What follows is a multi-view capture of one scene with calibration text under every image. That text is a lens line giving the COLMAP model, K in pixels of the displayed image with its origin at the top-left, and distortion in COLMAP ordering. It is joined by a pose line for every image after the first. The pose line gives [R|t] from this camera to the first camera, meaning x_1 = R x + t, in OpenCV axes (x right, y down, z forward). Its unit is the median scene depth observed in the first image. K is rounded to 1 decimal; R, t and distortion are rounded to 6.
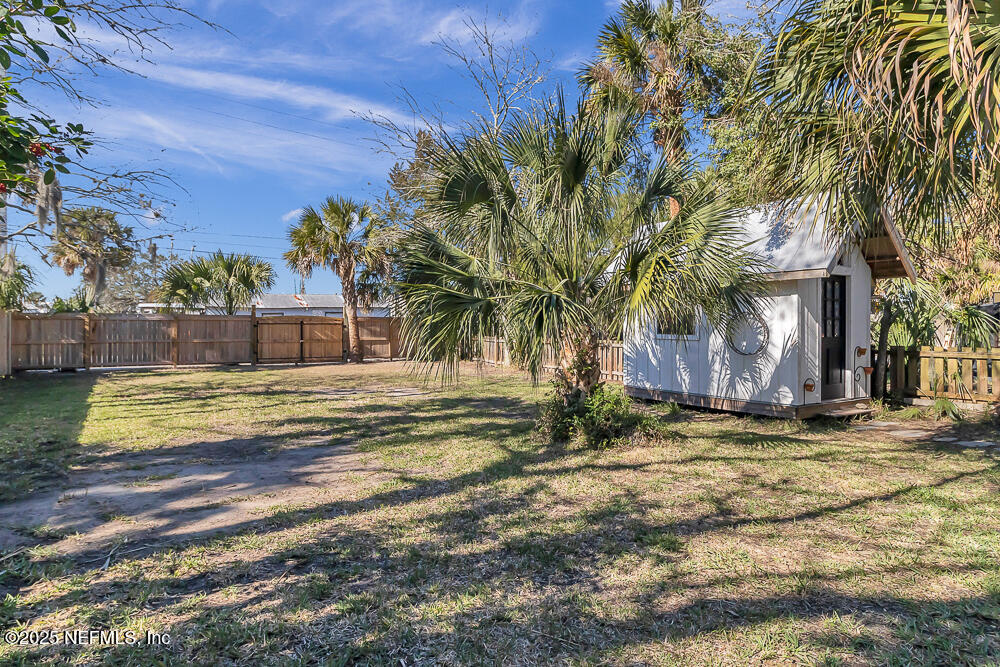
lens RADIAL K [[604.2, 0, 504.3], [0, 604.2, 330.4], [0, 0, 1]] dist [0.006722, 0.000299]
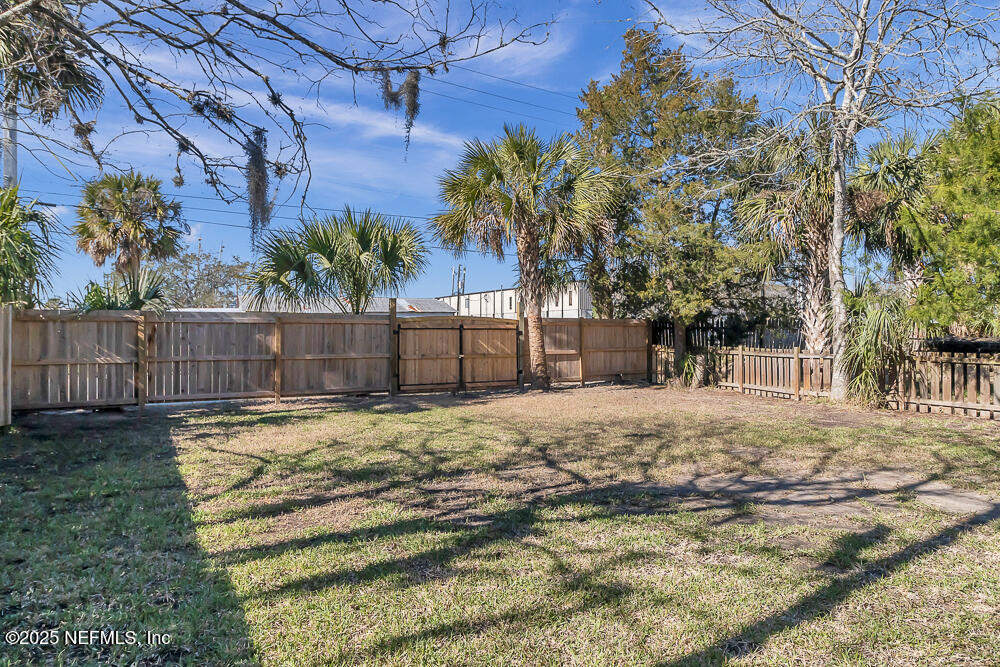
lens RADIAL K [[625.7, 0, 499.5], [0, 625.7, 334.4], [0, 0, 1]] dist [-0.002688, 0.000878]
pose [[0.999219, -0.002406, -0.039453, -0.284072], [0.002168, 0.999979, -0.006059, -0.001282], [0.039467, 0.005969, 0.999203, 0.366501]]
